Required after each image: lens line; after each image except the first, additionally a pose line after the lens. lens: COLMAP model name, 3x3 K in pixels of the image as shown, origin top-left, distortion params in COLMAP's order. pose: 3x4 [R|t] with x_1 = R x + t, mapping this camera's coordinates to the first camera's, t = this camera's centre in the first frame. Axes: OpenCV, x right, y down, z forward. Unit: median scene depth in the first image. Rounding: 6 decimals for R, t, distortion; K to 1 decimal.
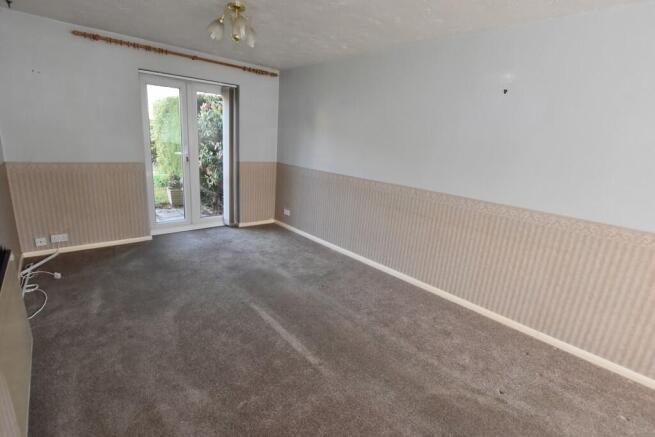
lens RADIAL K [[291.2, 0, 327.5], [0, 291.2, 218.5], [0, 0, 1]] dist [-0.042413, -0.000046]
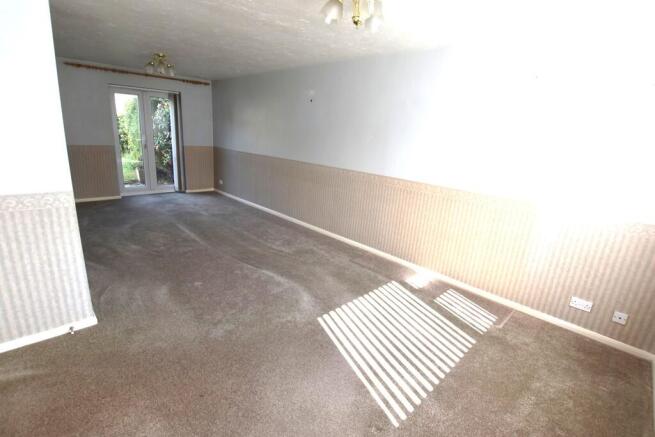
lens RADIAL K [[291.2, 0, 327.5], [0, 291.2, 218.5], [0, 0, 1]] dist [-0.042413, -0.000046]
pose [[0.998822, -0.016099, 0.045780, 0.334369], [0.014909, 0.999545, 0.026209, 0.136101], [-0.046181, -0.025496, 0.998608, -0.455736]]
